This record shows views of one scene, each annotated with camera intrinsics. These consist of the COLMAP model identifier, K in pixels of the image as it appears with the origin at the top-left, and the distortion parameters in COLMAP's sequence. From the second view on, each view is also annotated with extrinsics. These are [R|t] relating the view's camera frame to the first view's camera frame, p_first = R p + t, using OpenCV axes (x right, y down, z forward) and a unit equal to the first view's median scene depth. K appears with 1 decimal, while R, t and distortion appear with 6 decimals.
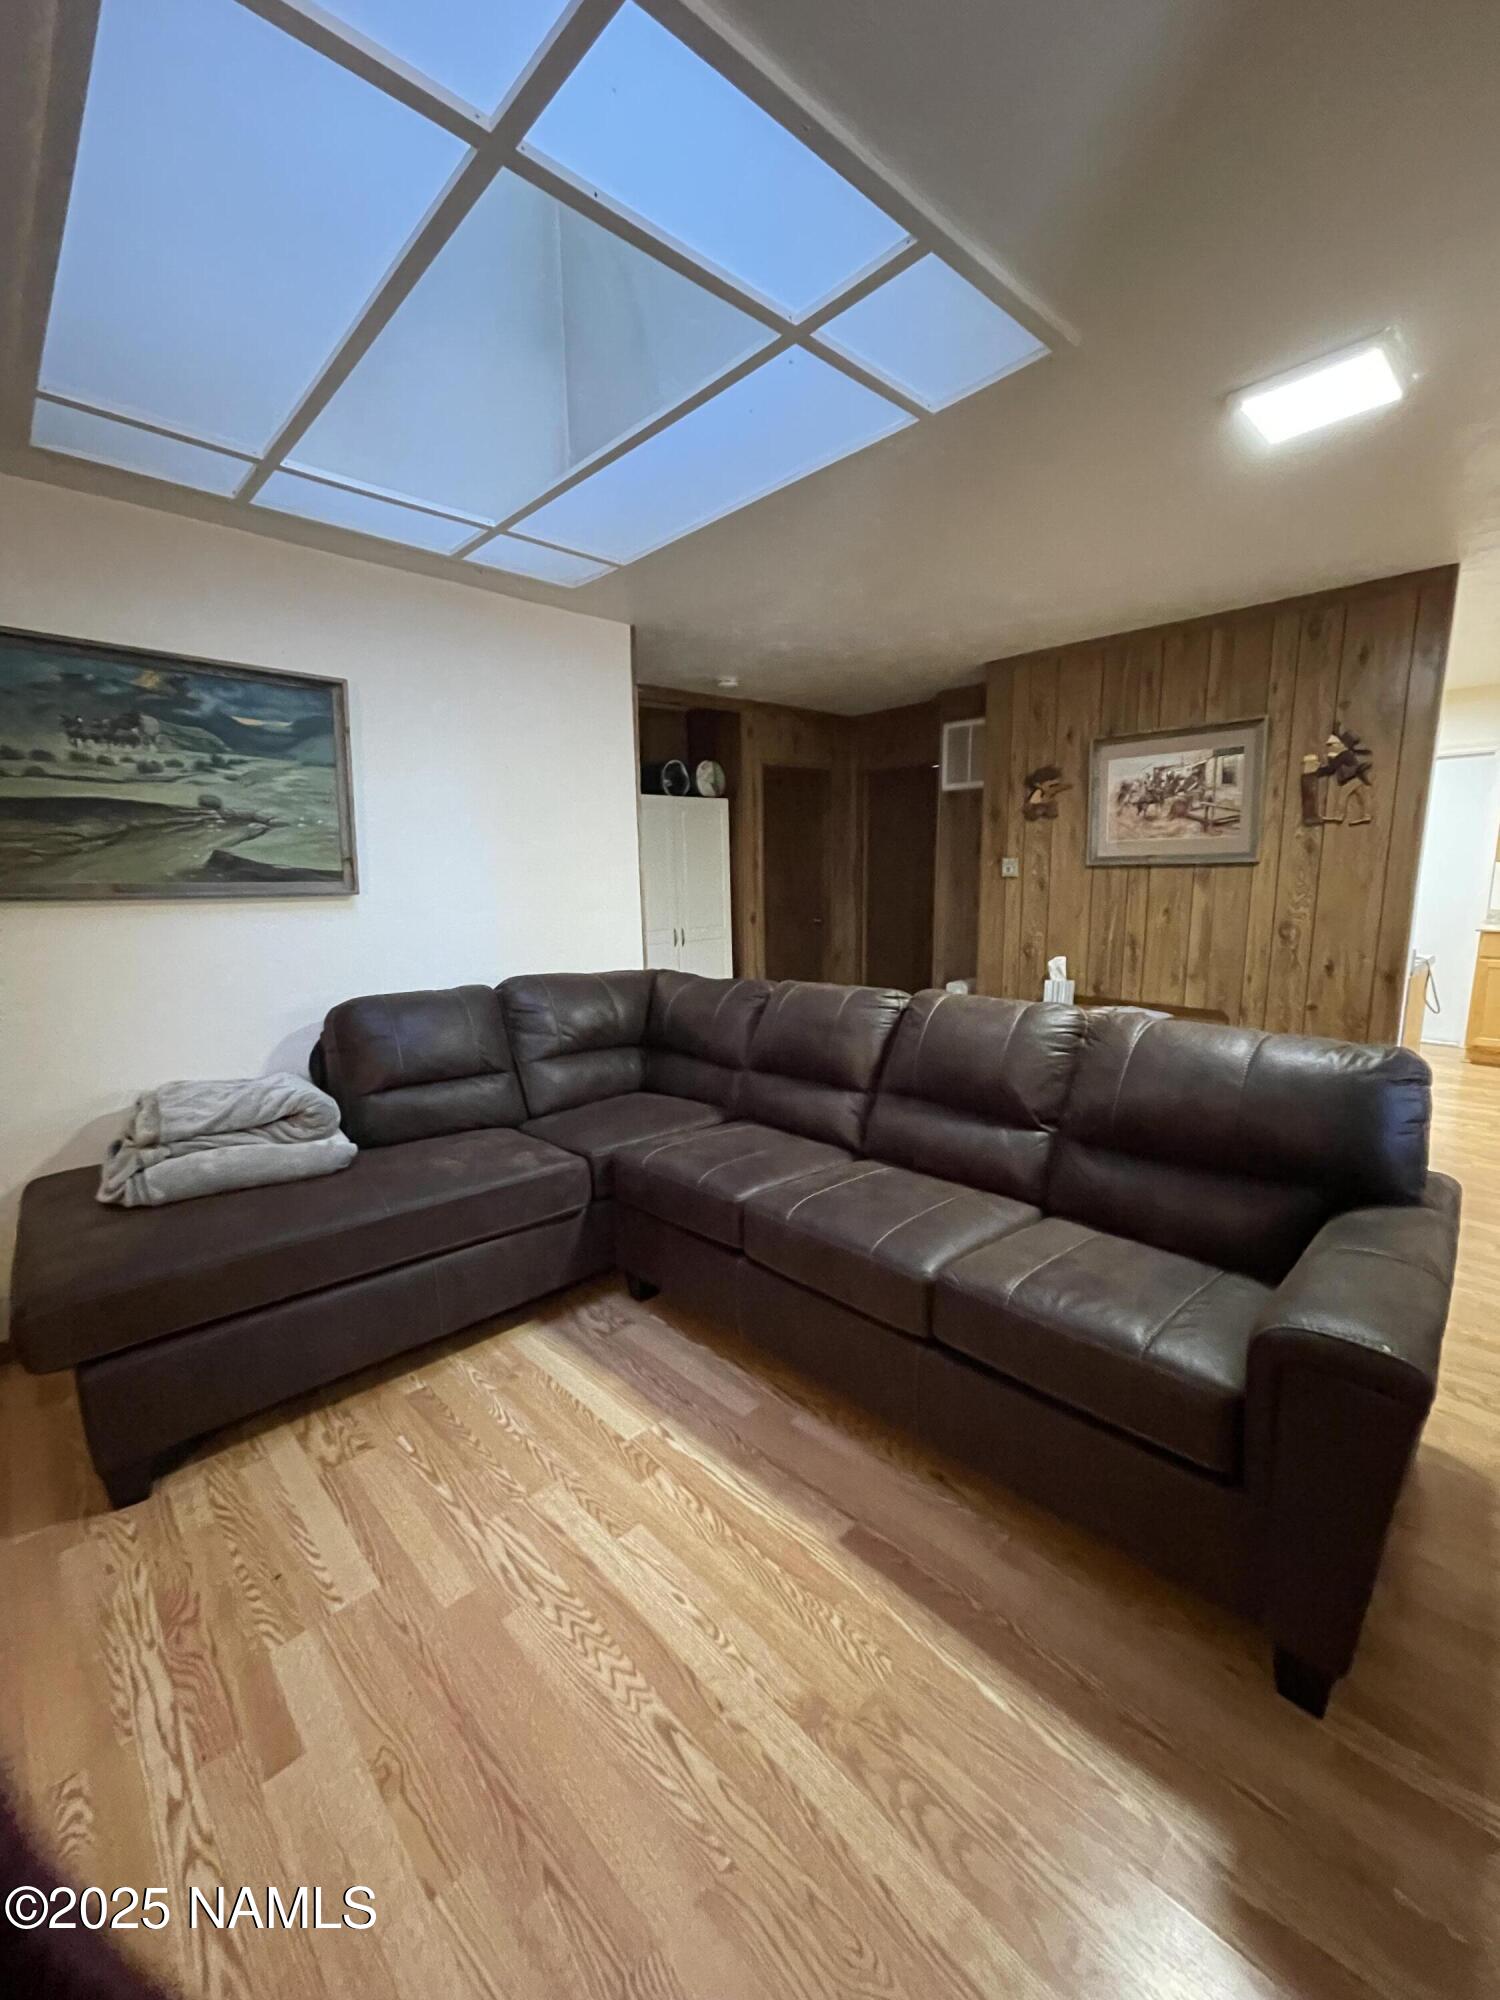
lens RADIAL K [[795.7, 0, 754.8], [0, 795.7, 1006.8], [0, 0, 1]] dist [-0.002703, -0.000182]
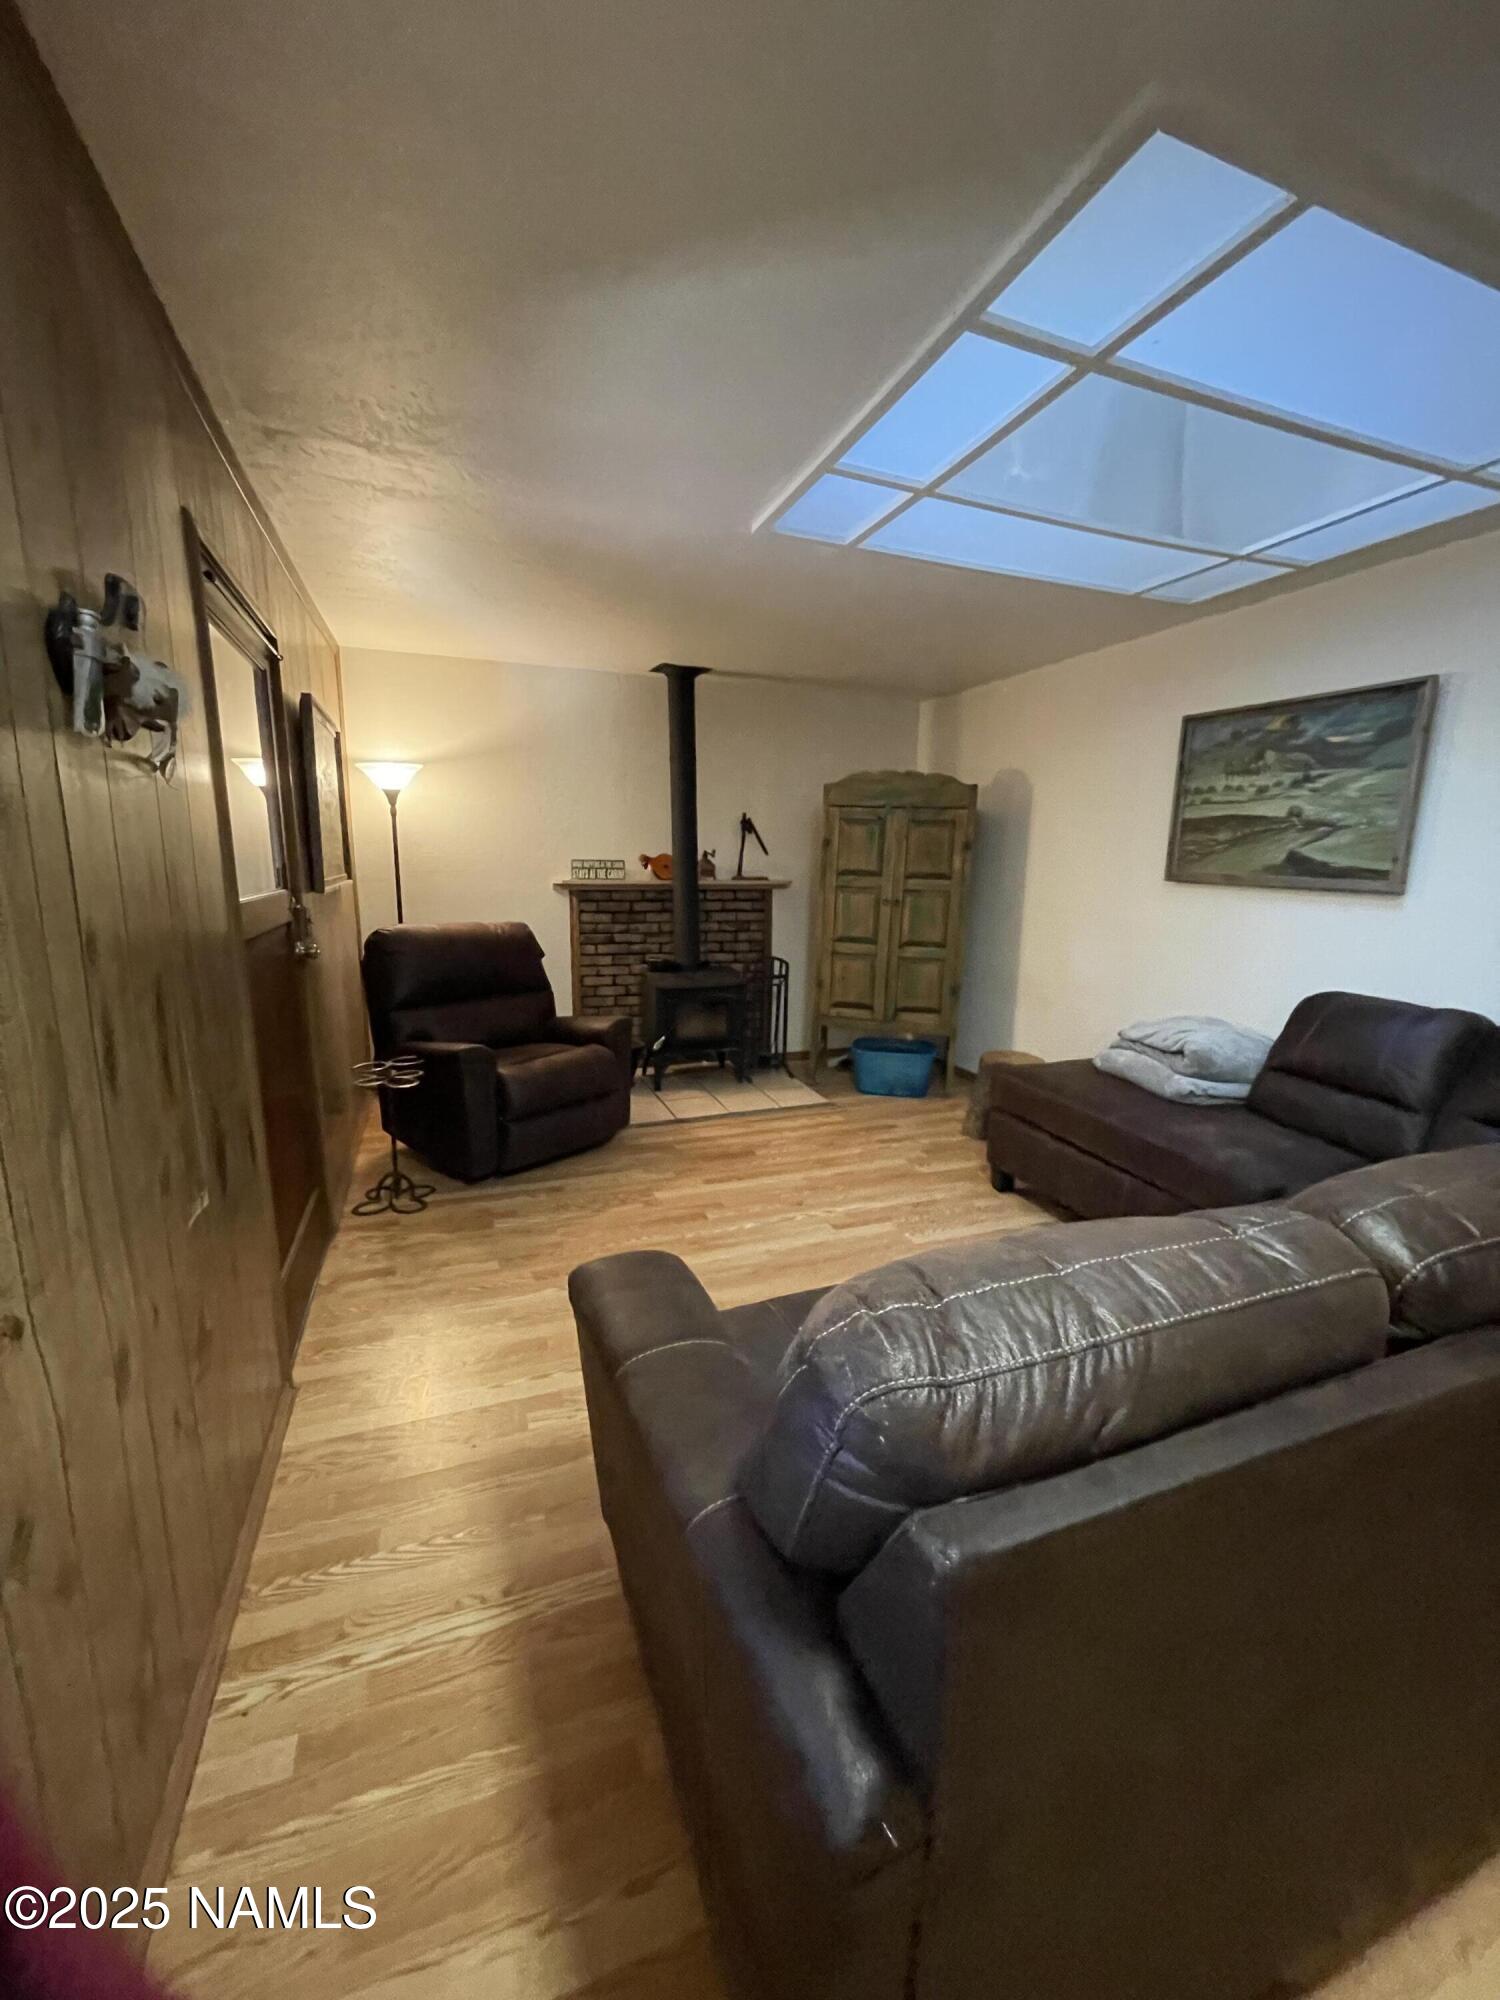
lens RADIAL K [[795.7, 0, 753.5], [0, 795.7, 1001.1], [0, 0, 1]] dist [-0.002703, -0.000182]
pose [[-0.395072, 0.165531, -0.903614, 0.815889], [-0.174736, 0.952133, 0.250817, -0.139602], [0.901879, 0.256985, -0.347237, 0.744270]]
